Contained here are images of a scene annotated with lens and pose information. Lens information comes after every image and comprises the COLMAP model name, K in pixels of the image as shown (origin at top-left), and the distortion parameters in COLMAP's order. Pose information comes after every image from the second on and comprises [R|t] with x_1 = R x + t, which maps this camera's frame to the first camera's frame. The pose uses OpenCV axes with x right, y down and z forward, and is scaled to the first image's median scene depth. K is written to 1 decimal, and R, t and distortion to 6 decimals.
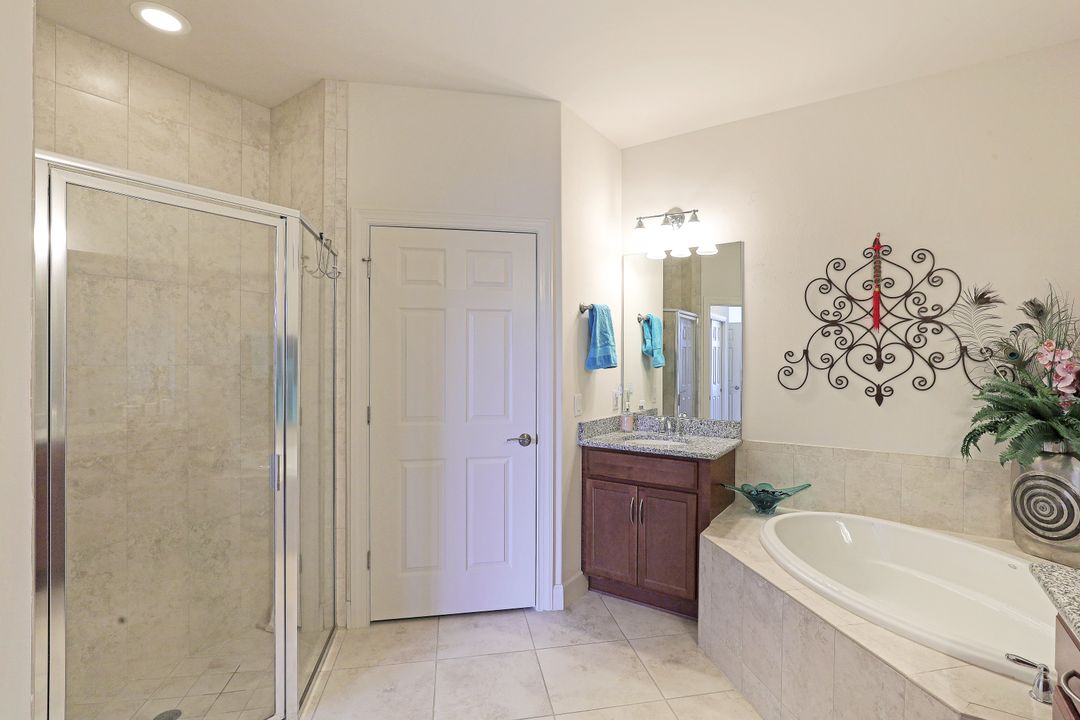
lens RADIAL K [[505.9, 0, 540.5], [0, 505.9, 357.4], [0, 0, 1]] dist [-0.038157, 0.006837]
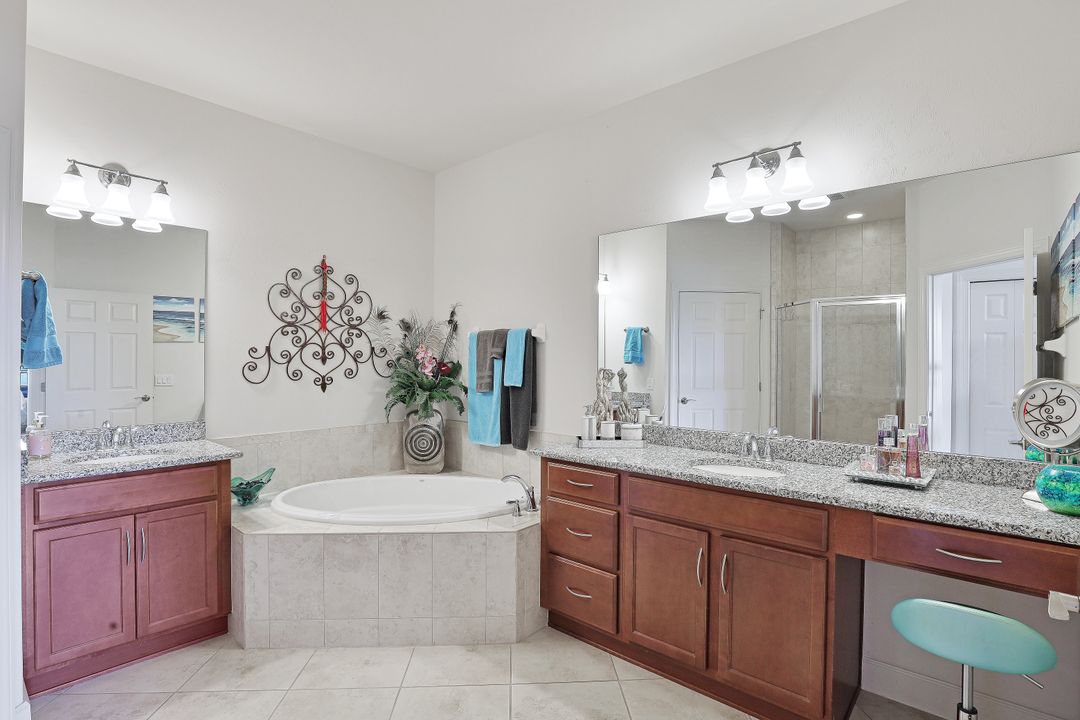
lens RADIAL K [[505.9, 0, 562.2], [0, 505.9, 363.6], [0, 0, 1]] dist [-0.038157, 0.006837]
pose [[0.110632, -0.012163, 0.993787, -0.522622], [-0.008189, 0.999880, 0.013149, 0.002634], [-0.993828, -0.009592, 0.110519, 0.259766]]
